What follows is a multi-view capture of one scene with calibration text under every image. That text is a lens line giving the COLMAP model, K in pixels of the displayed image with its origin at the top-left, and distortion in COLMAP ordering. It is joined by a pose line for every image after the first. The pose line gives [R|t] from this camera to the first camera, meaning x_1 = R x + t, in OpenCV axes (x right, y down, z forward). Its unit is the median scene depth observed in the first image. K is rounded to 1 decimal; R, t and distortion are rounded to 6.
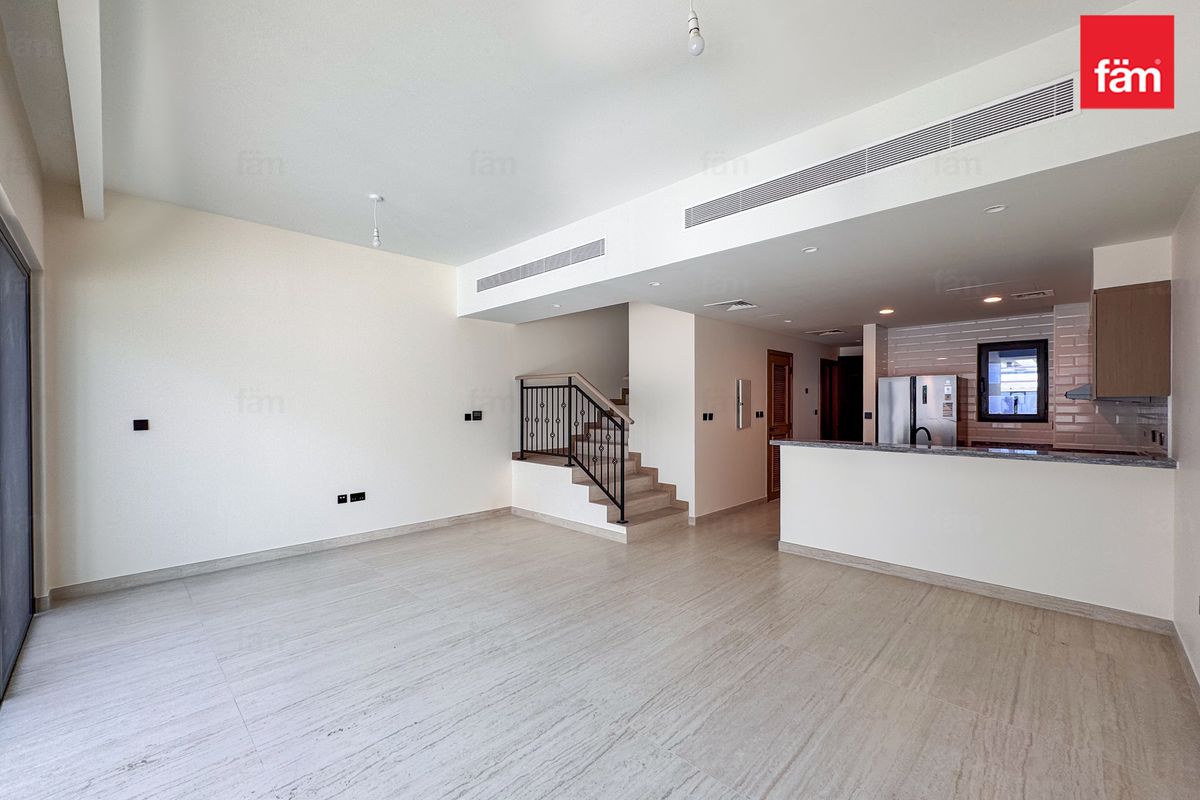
lens RADIAL K [[485.0, 0, 600.0], [0, 485.0, 400.0], [0, 0, 1]] dist [-0.000175, 0.000579]
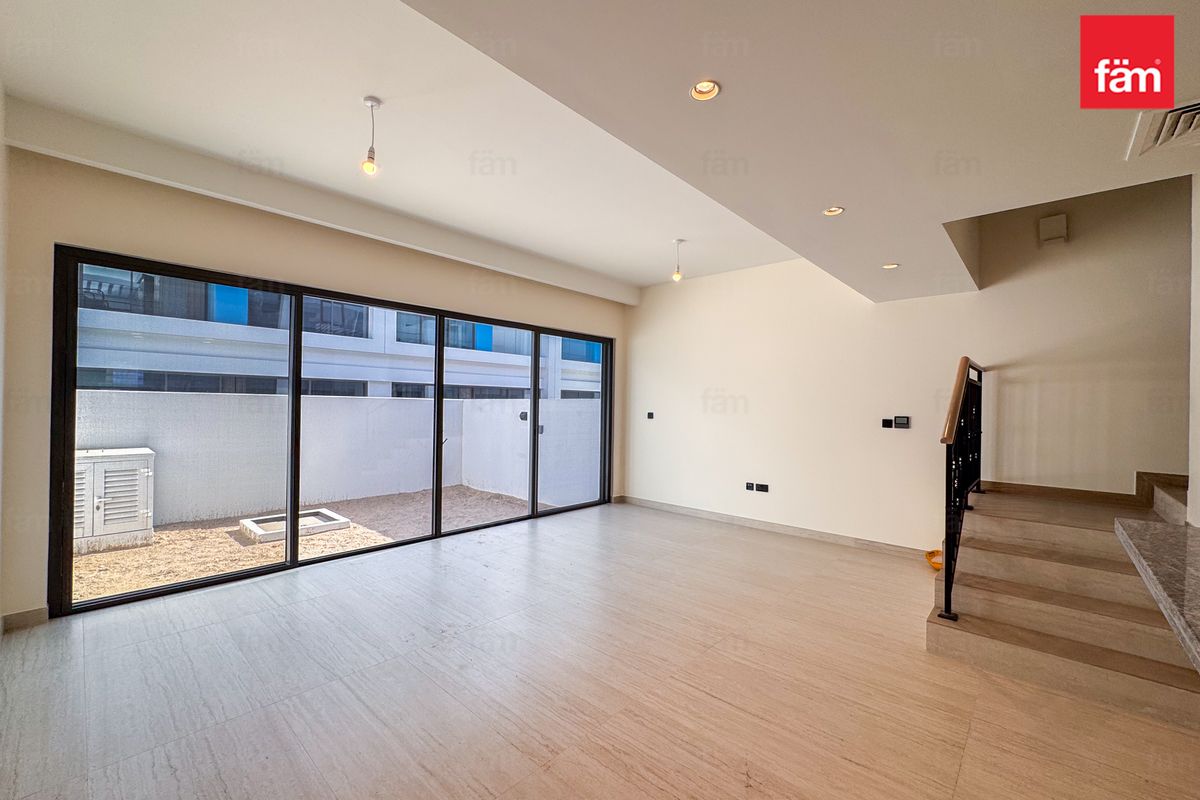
lens RADIAL K [[485.0, 0, 600.0], [0, 485.0, 400.0], [0, 0, 1]] dist [-0.000175, 0.000579]
pose [[0.036421, -0.006716, -0.999314, 0.554595], [-0.010731, 0.999917, -0.007111, 0.008078], [0.999279, 0.010982, 0.036346, 0.531982]]
